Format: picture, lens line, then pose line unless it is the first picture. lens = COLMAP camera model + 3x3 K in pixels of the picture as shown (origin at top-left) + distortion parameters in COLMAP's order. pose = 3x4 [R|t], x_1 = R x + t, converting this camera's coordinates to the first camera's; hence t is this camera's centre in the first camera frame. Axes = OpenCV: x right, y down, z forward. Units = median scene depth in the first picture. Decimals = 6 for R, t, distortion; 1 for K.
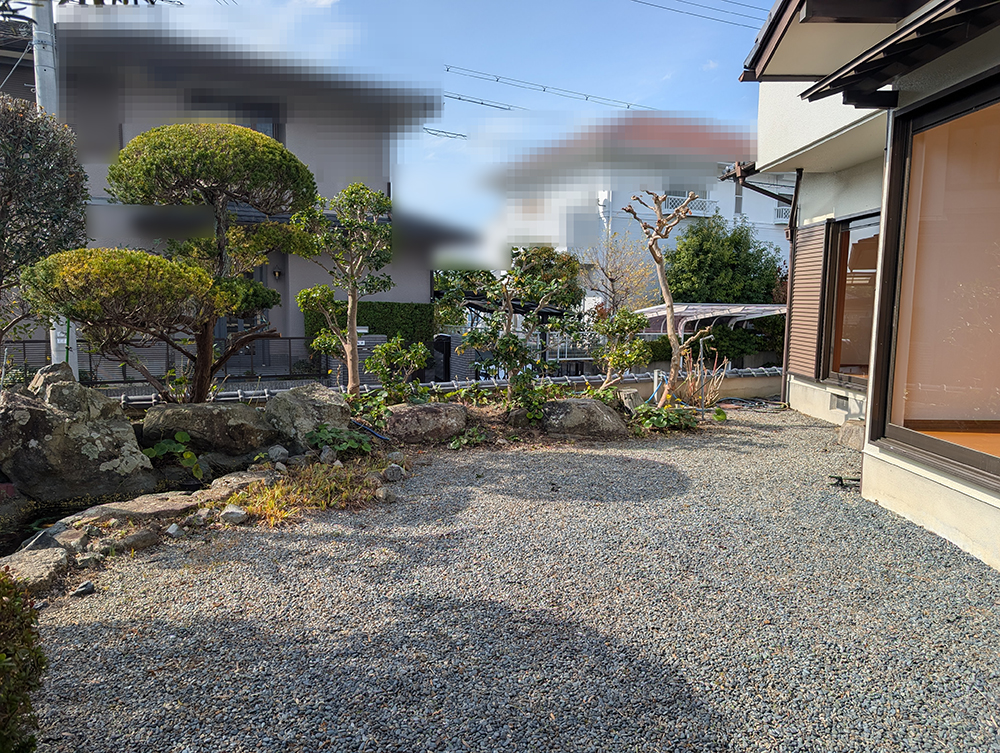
lens RADIAL K [[715.4, 0, 510.4], [0, 715.4, 385.0], [0, 0, 1]] dist [0.036567, -0.042541]
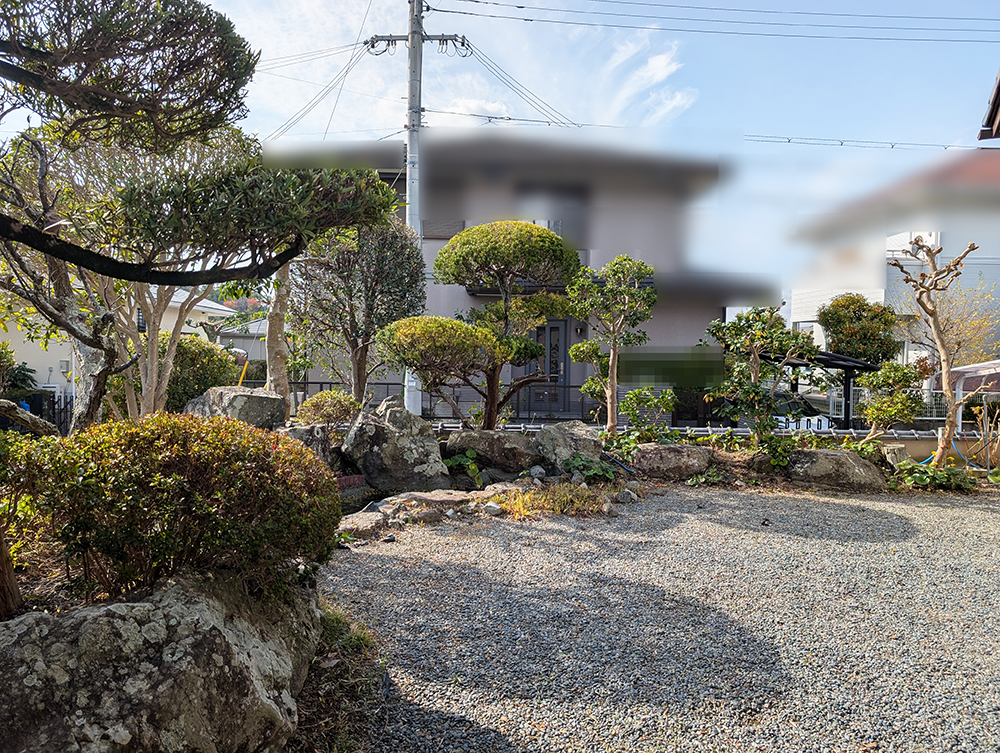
lens RADIAL K [[715.4, 0, 504.7], [0, 715.4, 370.6], [0, 0, 1]] dist [0.036567, -0.042541]
pose [[0.902201, 0.013477, -0.431105, 0.145032], [-0.054490, 0.995065, -0.082926, 0.021338], [0.427860, 0.098307, 0.898483, -0.153922]]
